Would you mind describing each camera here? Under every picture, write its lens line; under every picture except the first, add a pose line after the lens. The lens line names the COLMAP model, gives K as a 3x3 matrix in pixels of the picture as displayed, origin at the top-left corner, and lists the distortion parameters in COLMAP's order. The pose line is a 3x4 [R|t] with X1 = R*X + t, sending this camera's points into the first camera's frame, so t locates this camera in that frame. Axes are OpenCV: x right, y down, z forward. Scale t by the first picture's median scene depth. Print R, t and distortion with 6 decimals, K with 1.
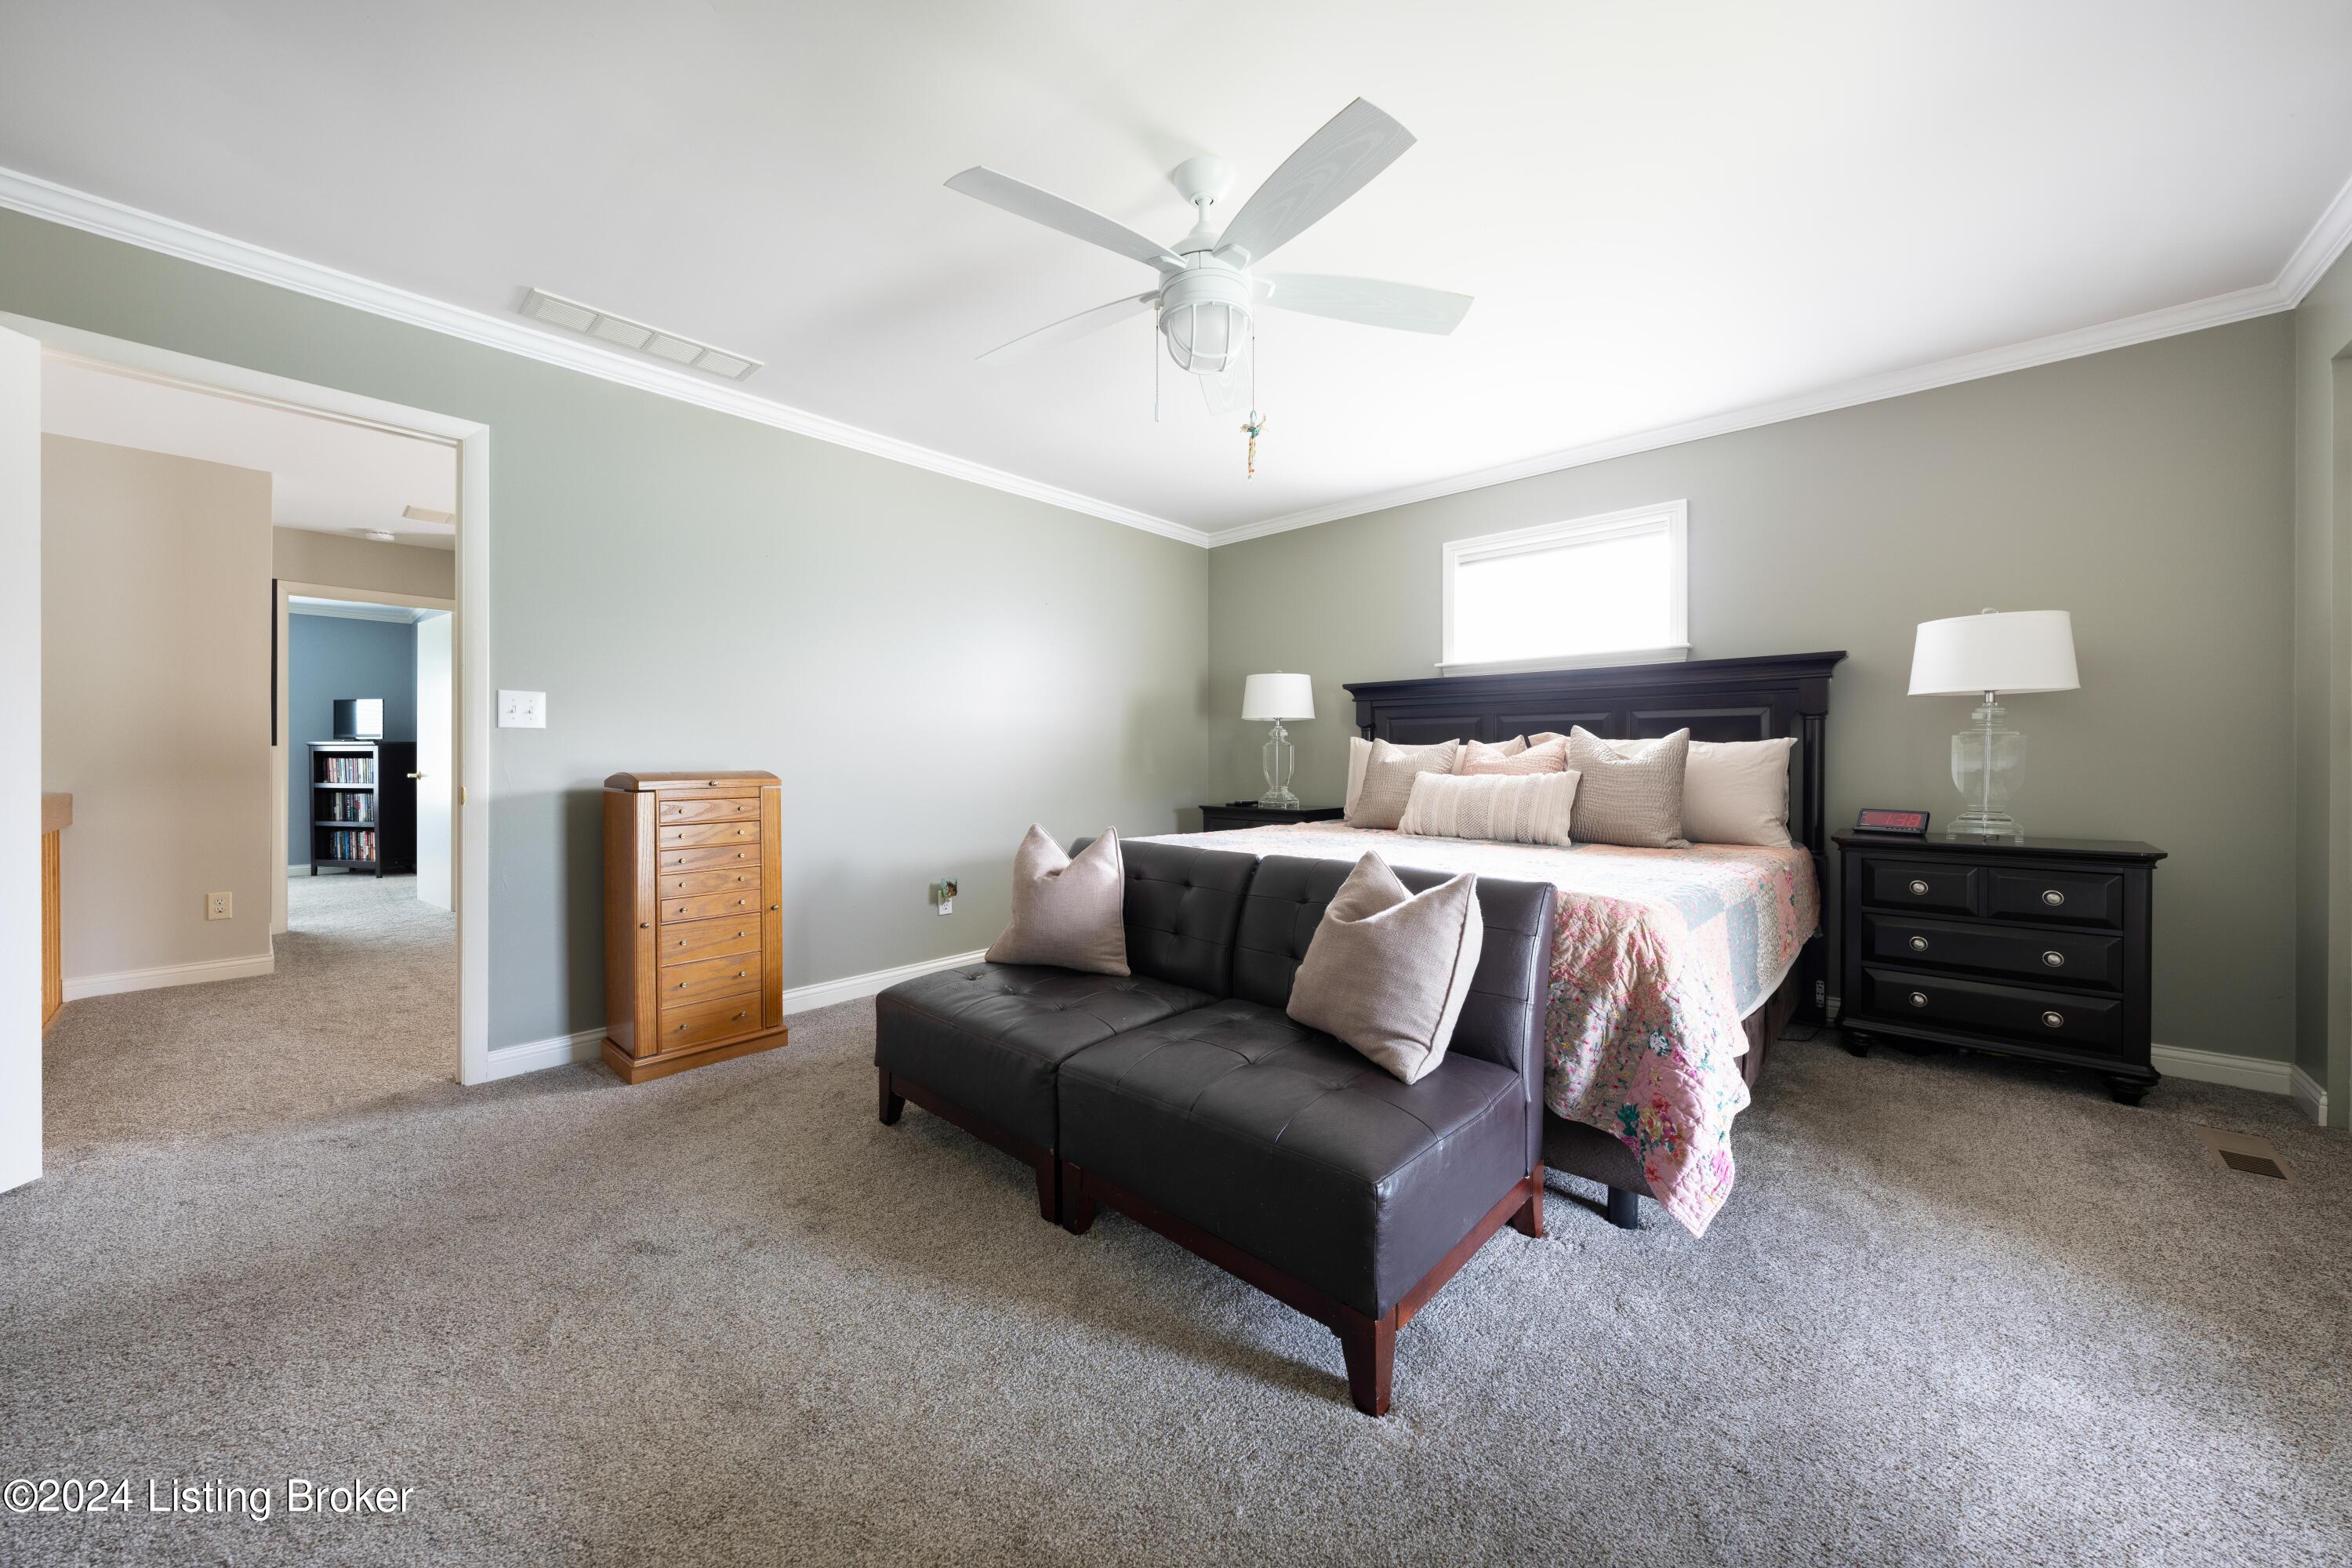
lens RADIAL K [[830.7, 0, 1181.5], [0, 830.7, 768.1], [0, 0, 1]] dist [-0.012580, 0.000114]
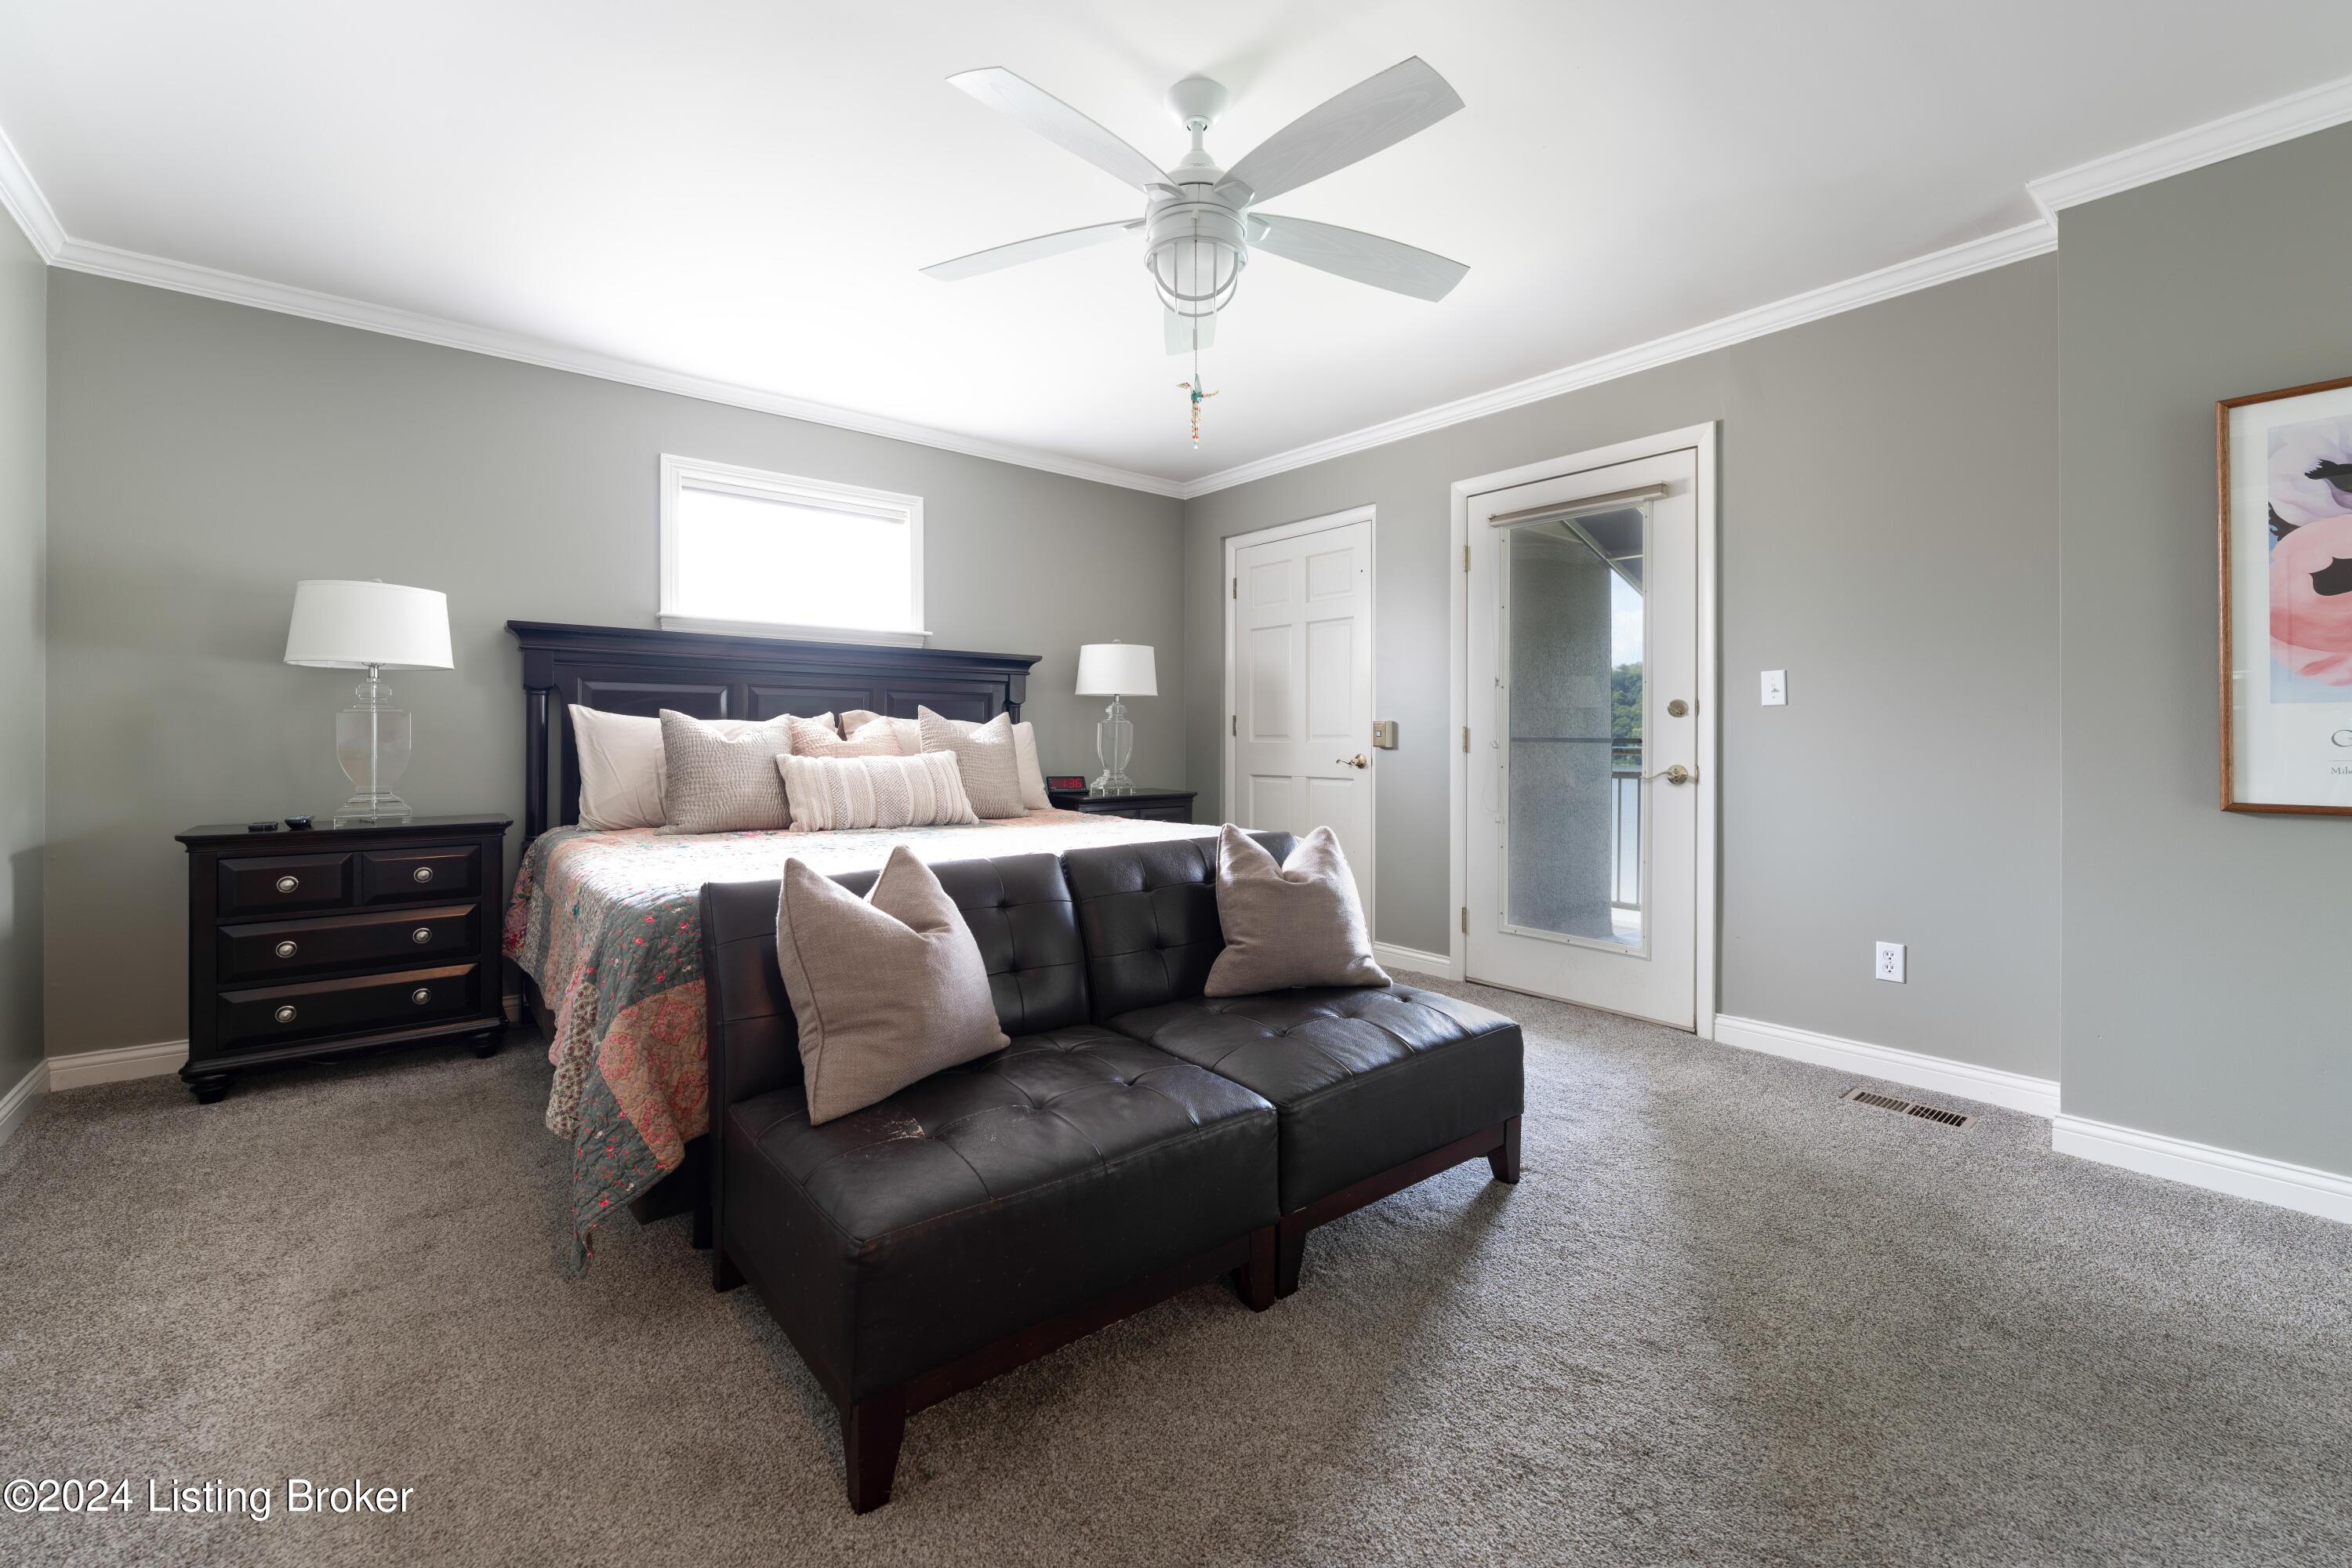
lens RADIAL K [[926.4, 0, 1193.5], [0, 926.4, 737.8], [0, 0, 1]] dist [-0.000306, 0.000358]
pose [[0.122044, -0.001780, 0.992523, -0.552567], [0.009983, 0.999950, 0.000566, -0.008514], [-0.992475, 0.009839, 0.122055, 0.501685]]
